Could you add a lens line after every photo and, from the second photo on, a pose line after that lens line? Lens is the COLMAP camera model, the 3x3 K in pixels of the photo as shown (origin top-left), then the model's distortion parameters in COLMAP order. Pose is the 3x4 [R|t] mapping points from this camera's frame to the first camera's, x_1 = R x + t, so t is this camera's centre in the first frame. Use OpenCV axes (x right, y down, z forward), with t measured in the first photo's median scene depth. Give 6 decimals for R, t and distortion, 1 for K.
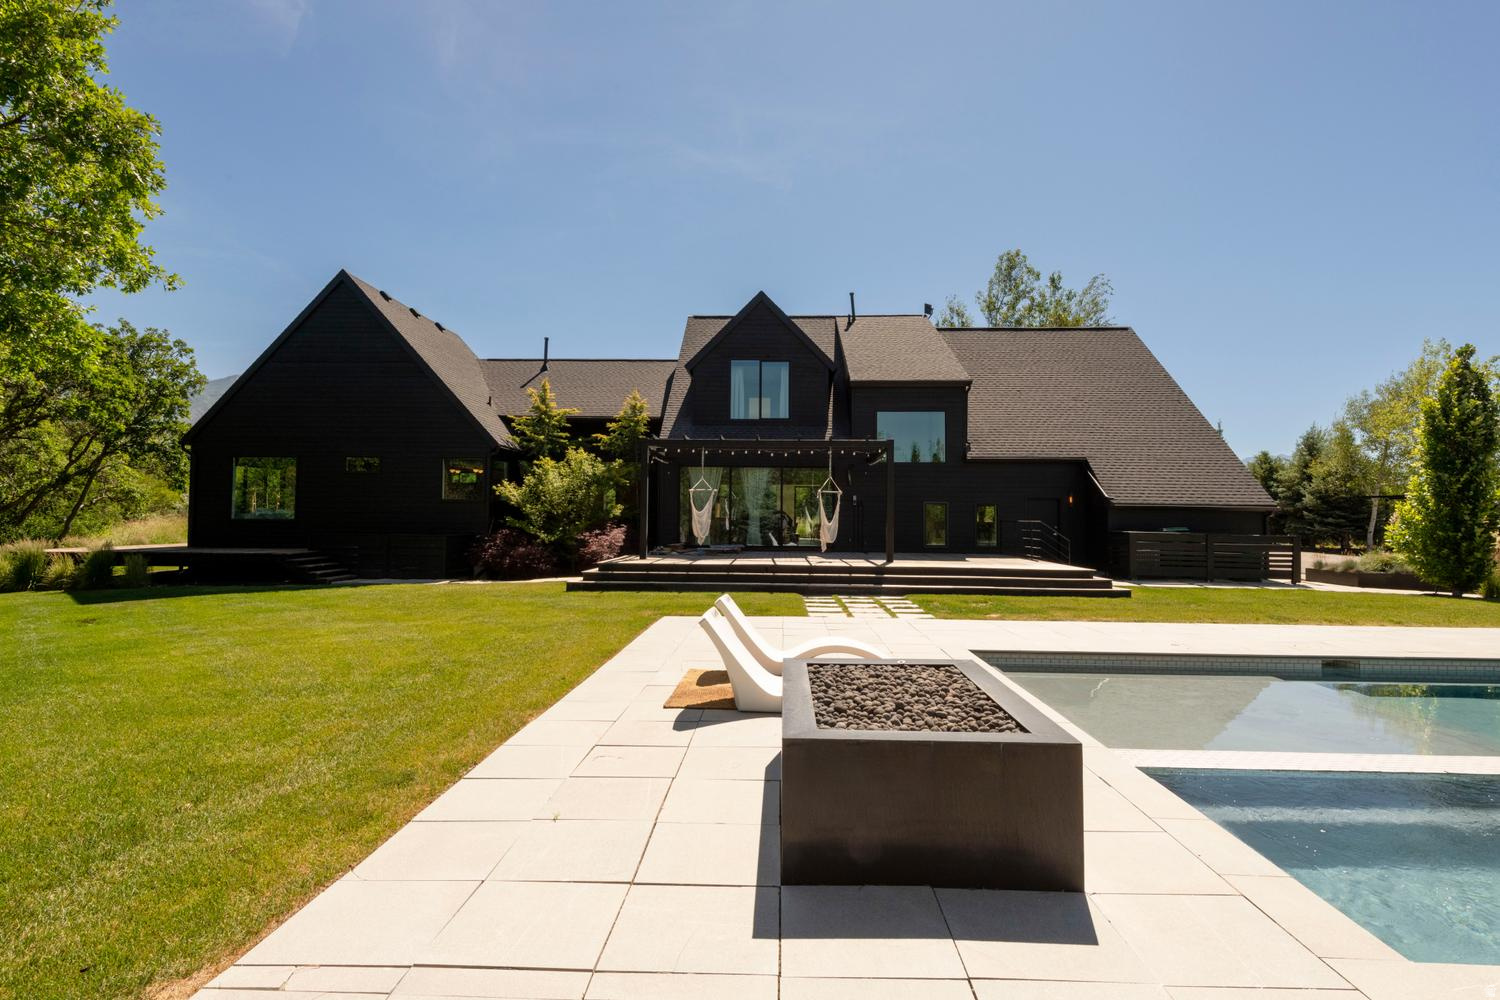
lens RADIAL K [[792.7, 0, 753.2], [0, 792.7, 510.9], [0, 0, 1]] dist [-0.007580, -0.000027]
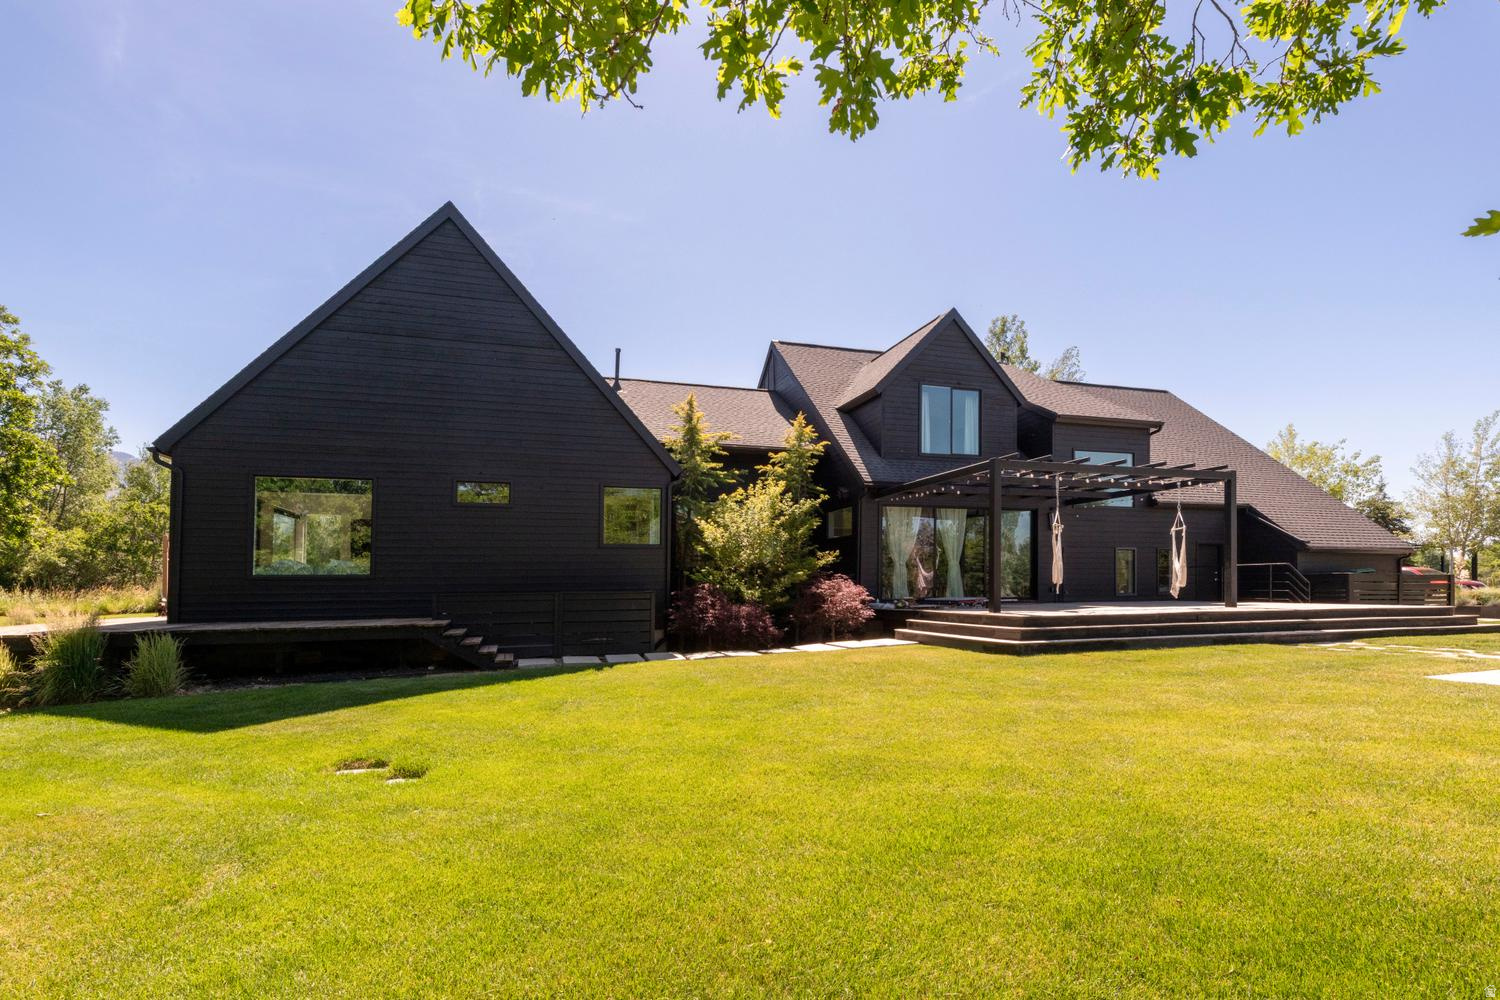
lens RADIAL K [[731.8, 0, 757.4], [0, 731.8, 579.6], [0, 0, 1]] dist [-0.005317, -0.001399]
pose [[0.938115, -0.017026, 0.345905, -0.483408], [0.014594, 0.999847, 0.009633, 0.013309], [-0.346016, -0.003988, 0.938220, 0.313430]]
